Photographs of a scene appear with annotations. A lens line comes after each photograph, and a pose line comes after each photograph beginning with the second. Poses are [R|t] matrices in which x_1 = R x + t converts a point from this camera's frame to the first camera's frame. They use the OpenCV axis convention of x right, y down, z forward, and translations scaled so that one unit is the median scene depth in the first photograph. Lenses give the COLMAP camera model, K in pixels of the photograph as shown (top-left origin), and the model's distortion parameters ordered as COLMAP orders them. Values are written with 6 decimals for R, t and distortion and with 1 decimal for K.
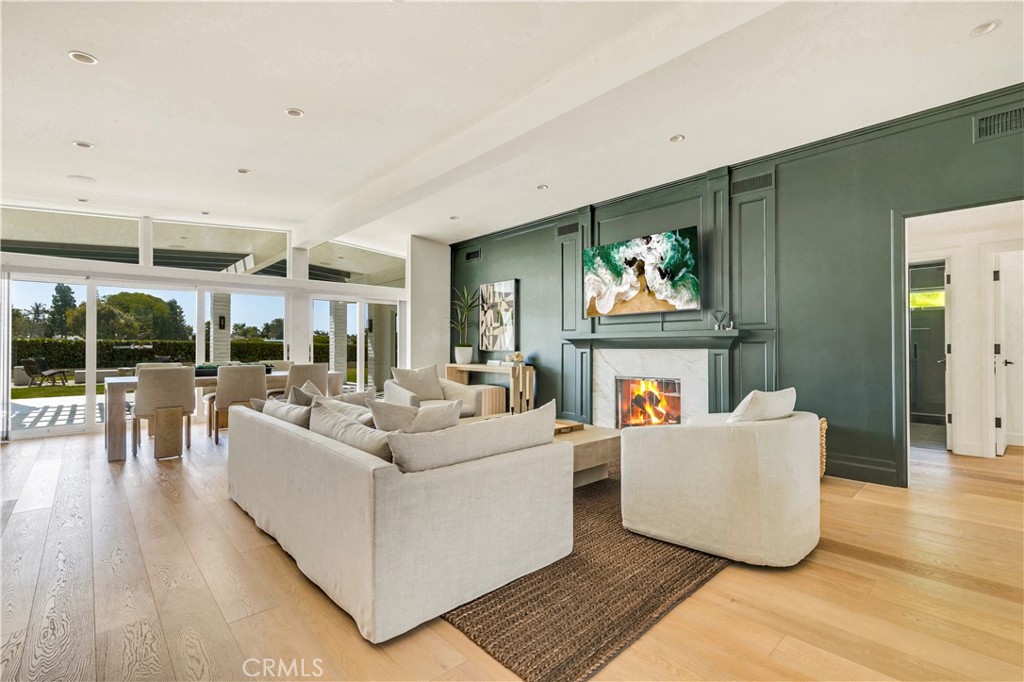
lens RADIAL K [[472.5, 0, 511.9], [0, 472.5, 343.9], [0, 0, 1]] dist [0.019358, 0.000007]
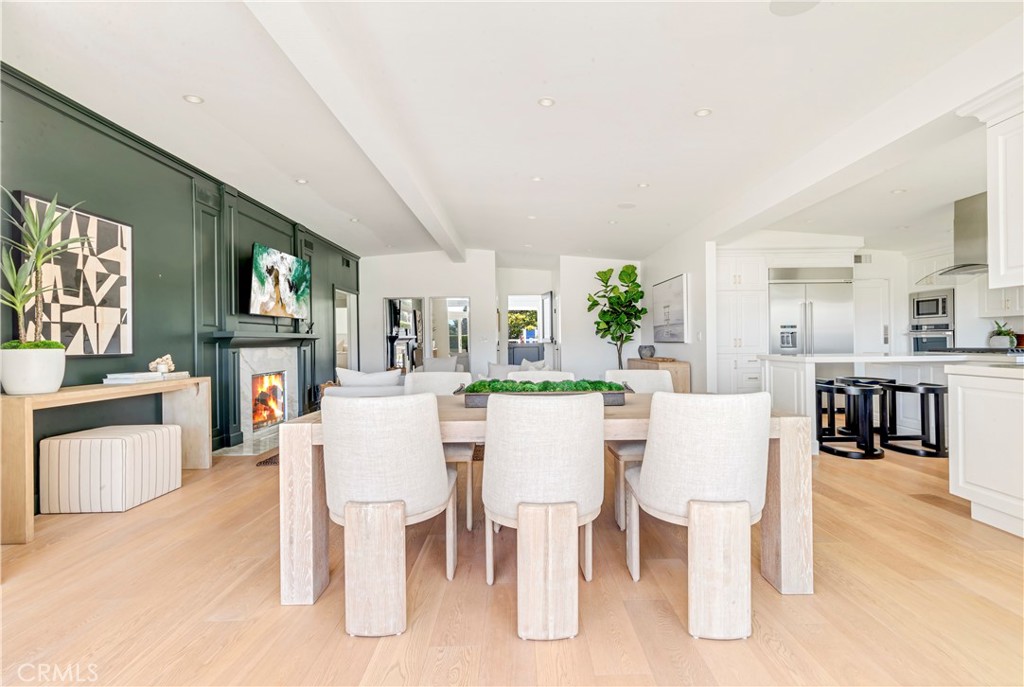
lens RADIAL K [[465.6, 0, 512.0], [0, 465.6, 343.5], [0, 0, 1]] dist [-0.000107, -0.000019]
pose [[-0.733881, 0.016594, 0.679075, -0.803116], [0.012452, 0.999862, -0.010976, 0.014368], [-0.679164, 0.000401, -0.733987, 1.271871]]
